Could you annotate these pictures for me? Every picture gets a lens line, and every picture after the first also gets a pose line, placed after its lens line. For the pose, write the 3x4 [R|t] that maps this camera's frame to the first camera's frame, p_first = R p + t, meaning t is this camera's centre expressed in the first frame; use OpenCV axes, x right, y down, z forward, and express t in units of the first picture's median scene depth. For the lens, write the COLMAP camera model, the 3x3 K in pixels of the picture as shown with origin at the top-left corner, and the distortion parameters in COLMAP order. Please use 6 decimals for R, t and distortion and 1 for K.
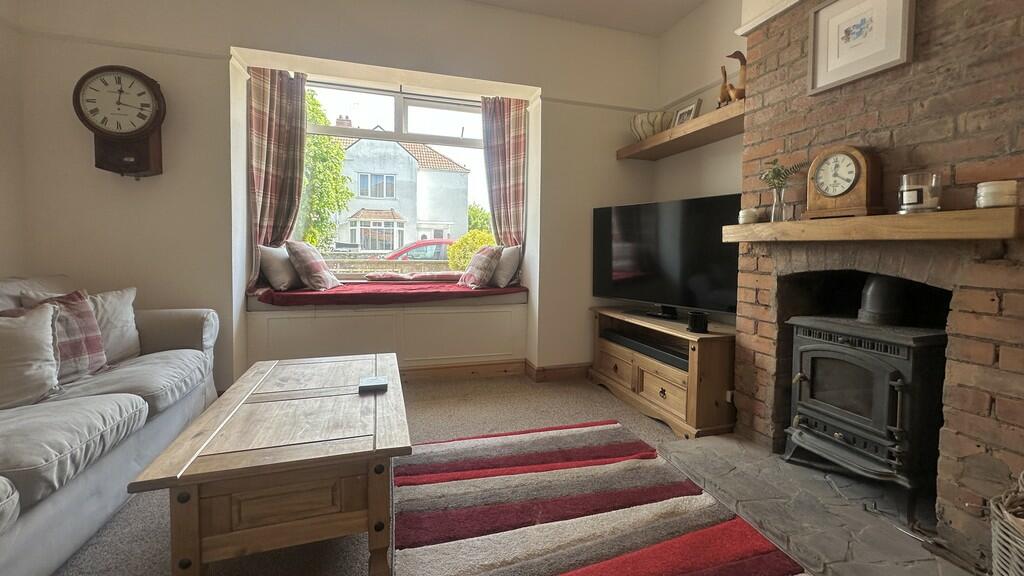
lens RADIAL K [[411.6, 0, 512.9], [0, 411.6, 266.3], [0, 0, 1]] dist [-0.000881, 0.000084]
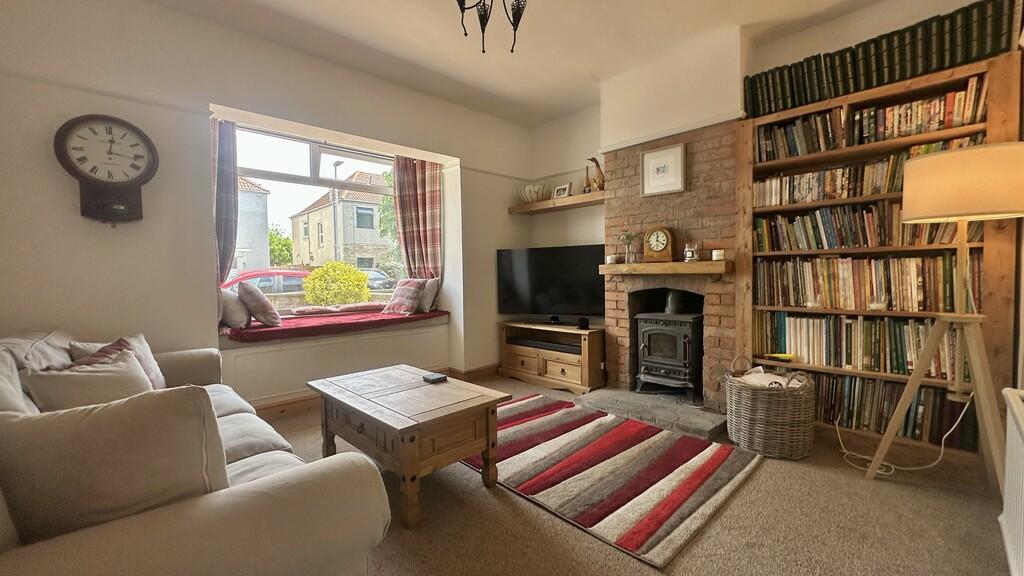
lens RADIAL K [[407.8, 0, 509.9], [0, 407.8, 287.5], [0, 0, 1]] dist [-0.001632, -0.000058]
pose [[0.894506, -0.042319, 0.445048, -0.584682], [0.046149, 0.998932, 0.002231, -0.025373], [-0.444667, 0.018543, 0.895504, -0.353635]]
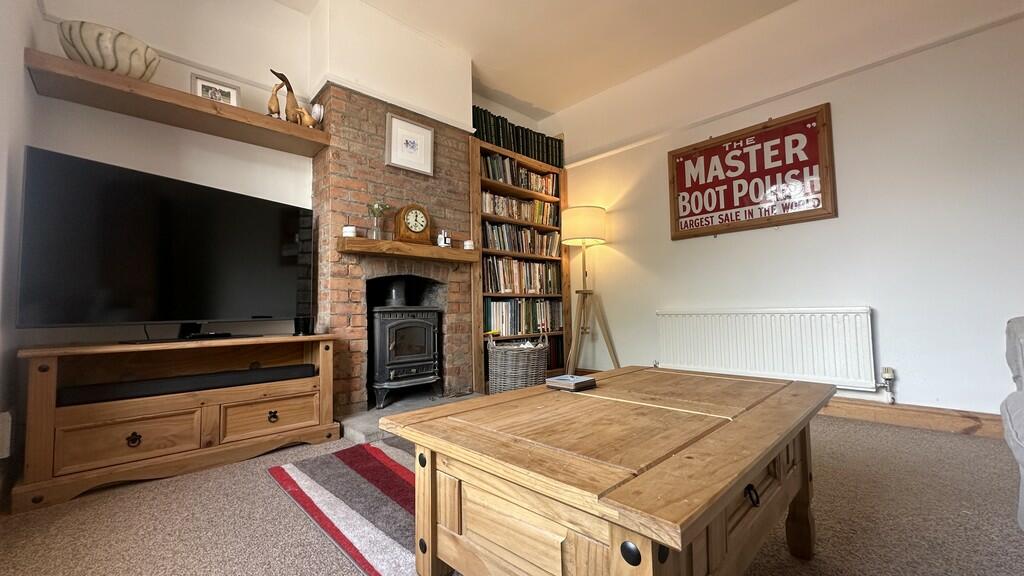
lens RADIAL K [[407.8, 0, 509.9], [0, 407.8, 287.5], [0, 0, 1]] dist [-0.001632, -0.000058]
pose [[-0.440606, 0.045281, 0.896558, -0.750344], [0.049639, 0.998428, -0.026032, 0.104128], [-0.896327, 0.033035, -0.442161, 1.111439]]
